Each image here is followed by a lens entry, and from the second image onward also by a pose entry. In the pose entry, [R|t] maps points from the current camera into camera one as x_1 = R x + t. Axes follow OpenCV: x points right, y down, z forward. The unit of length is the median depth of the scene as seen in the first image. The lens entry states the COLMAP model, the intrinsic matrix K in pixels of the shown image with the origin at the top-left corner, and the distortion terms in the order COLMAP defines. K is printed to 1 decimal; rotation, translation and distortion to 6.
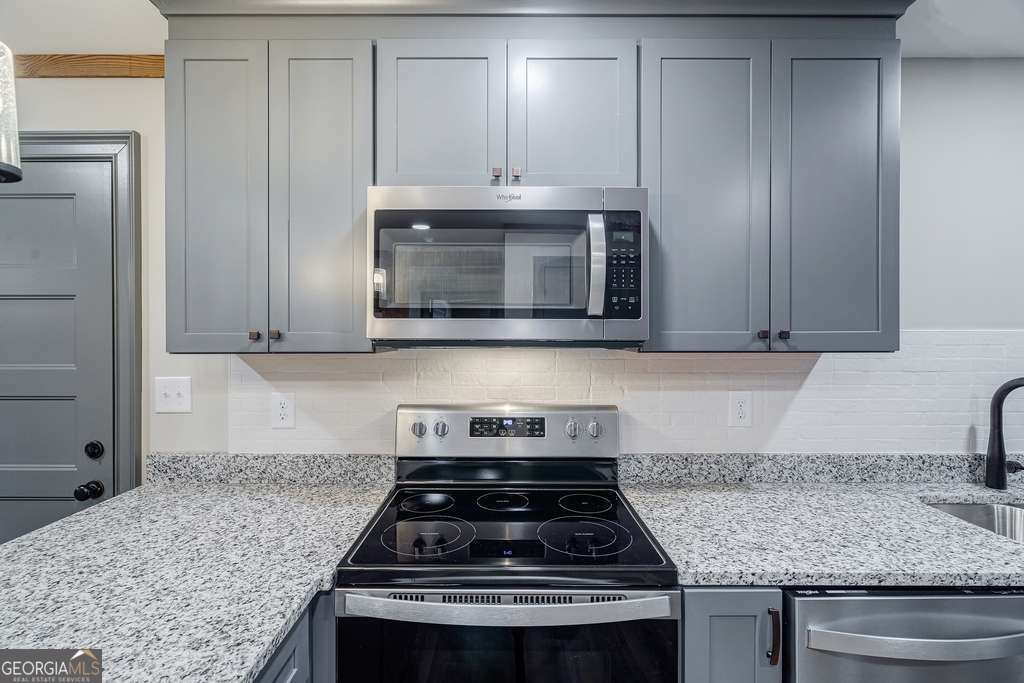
lens RADIAL K [[466.0, 0, 501.9], [0, 466.0, 336.0], [0, 0, 1]] dist [-0.005020, 0.003497]
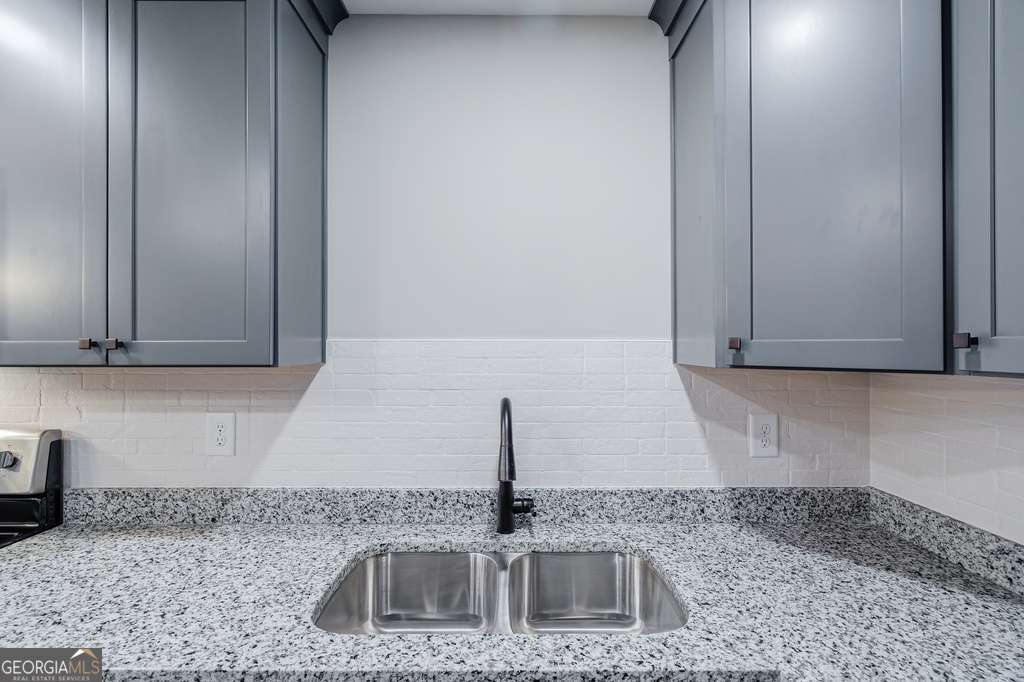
lens RADIAL K [[466.0, 0, 506.1], [0, 466.0, 344.6], [0, 0, 1]] dist [-0.005020, 0.003497]
pose [[0.999991, 0.002118, 0.003547, 1.030435], [-0.002086, 0.999958, -0.008906, 0.003017], [-0.003566, 0.008899, 0.999954, 0.167351]]
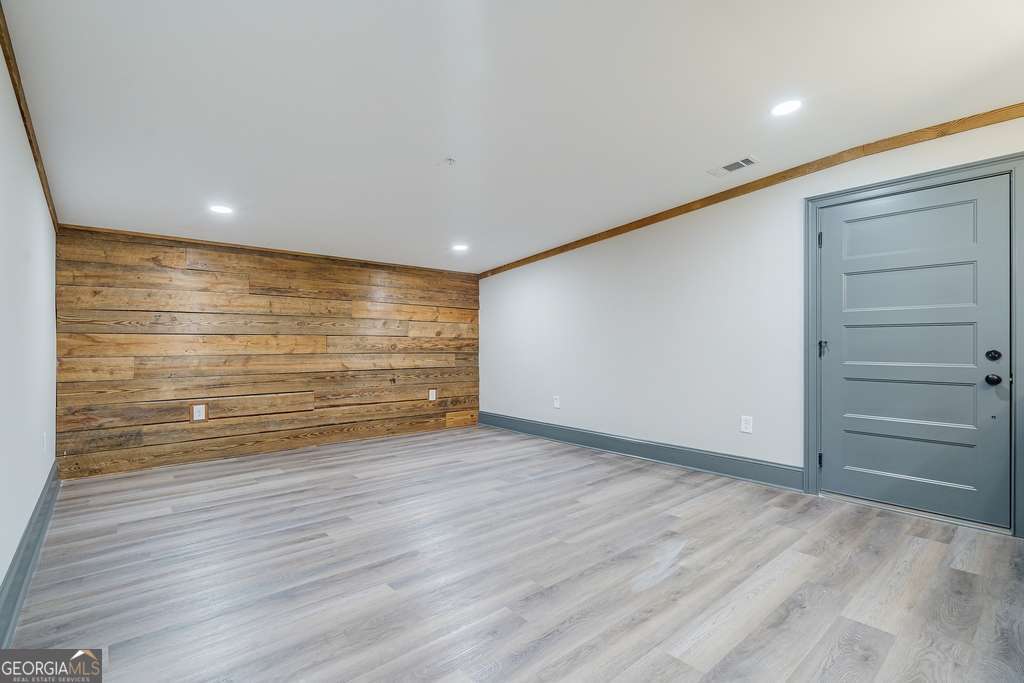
lens RADIAL K [[466.0, 0, 504.4], [0, 466.0, 338.1], [0, 0, 1]] dist [-0.005020, 0.003497]
pose [[0.649333, -0.008165, -0.760460, -0.771936], [-0.002575, 0.999913, -0.012935, 0.214519], [0.760500, 0.010357, 0.649255, -1.319839]]
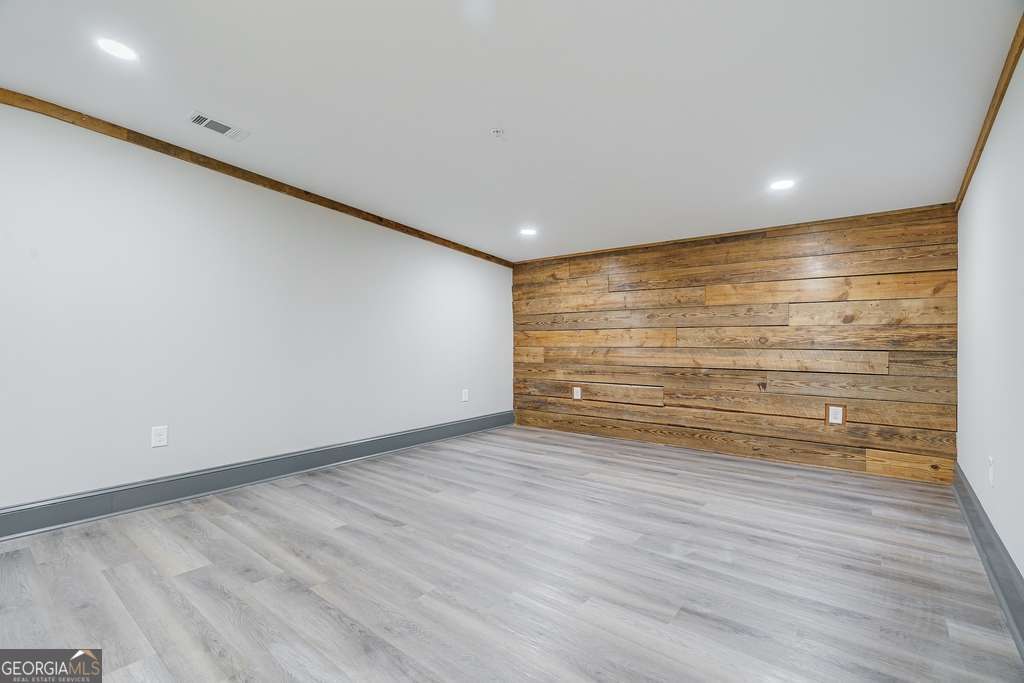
lens RADIAL K [[466.0, 0, 511.5], [0, 466.0, 343.7], [0, 0, 1]] dist [-0.005020, 0.003497]
pose [[-0.626693, 0.013371, -0.779152, -1.047490], [0.006412, 0.999907, 0.012002, 0.215042], [0.779240, 0.002526, -0.626720, 0.775956]]
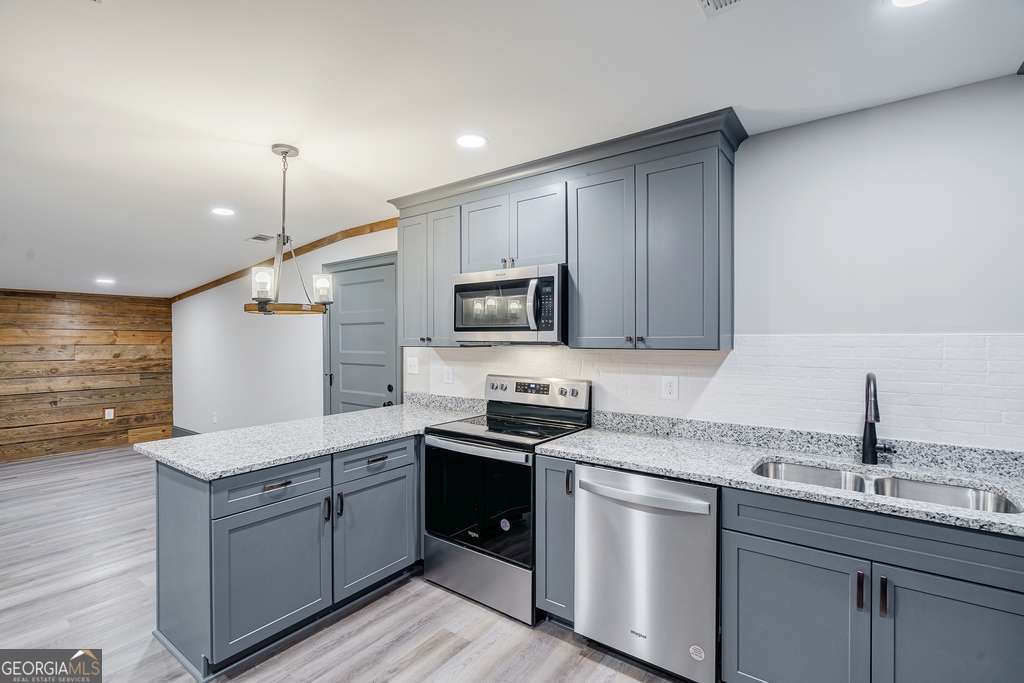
lens RADIAL K [[466.0, 0, 505.7], [0, 466.0, 342.6], [0, 0, 1]] dist [-0.005020, 0.003497]
pose [[0.803730, 0.004358, -0.594978, 0.991922], [0.002329, 0.999942, 0.010470, -0.006582], [0.594990, -0.009801, 0.803674, -0.535201]]
